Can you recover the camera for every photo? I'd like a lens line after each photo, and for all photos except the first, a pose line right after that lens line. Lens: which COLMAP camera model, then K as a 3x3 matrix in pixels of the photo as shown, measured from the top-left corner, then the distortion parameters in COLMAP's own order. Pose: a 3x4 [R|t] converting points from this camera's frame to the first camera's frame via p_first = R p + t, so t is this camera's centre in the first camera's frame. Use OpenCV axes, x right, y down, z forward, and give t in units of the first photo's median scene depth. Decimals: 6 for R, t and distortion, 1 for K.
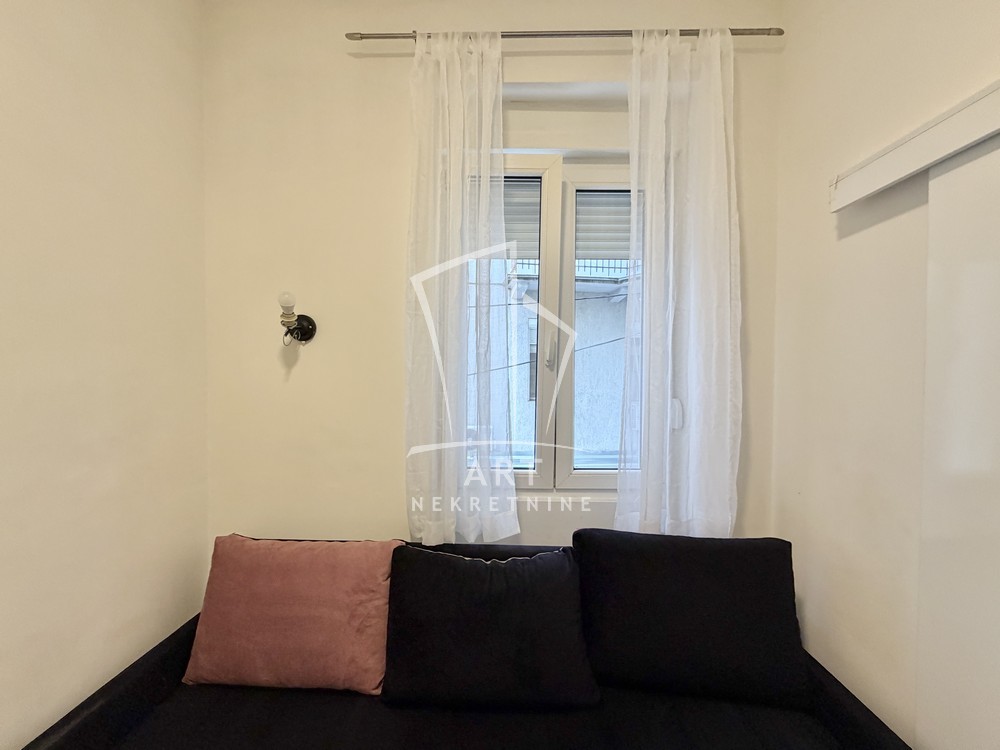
lens RADIAL K [[422.4, 0, 493.7], [0, 422.4, 383.1], [0, 0, 1]] dist [0.001612, -0.000661]
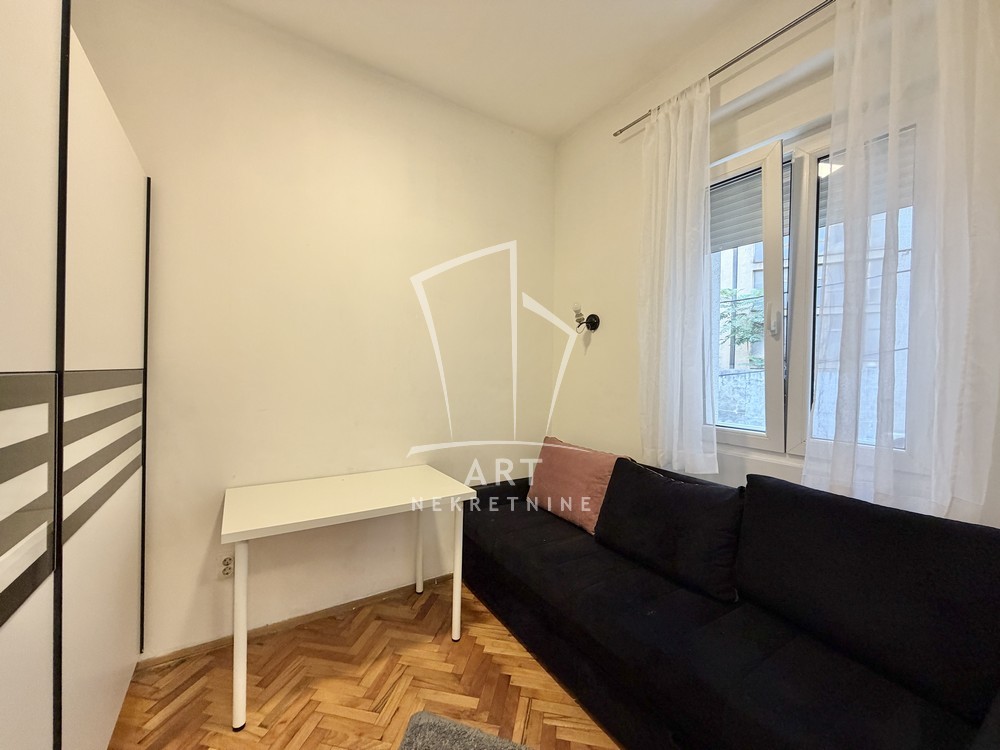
lens RADIAL K [[398.3, 0, 502.8], [0, 398.3, 375.4], [0, 0, 1]] dist [-0.007080, 0.000793]
pose [[0.560385, 0.013722, -0.828118, 0.677330], [-0.025200, 0.999682, -0.000487, 0.091502], [0.827848, 0.021142, 0.560553, -0.163705]]
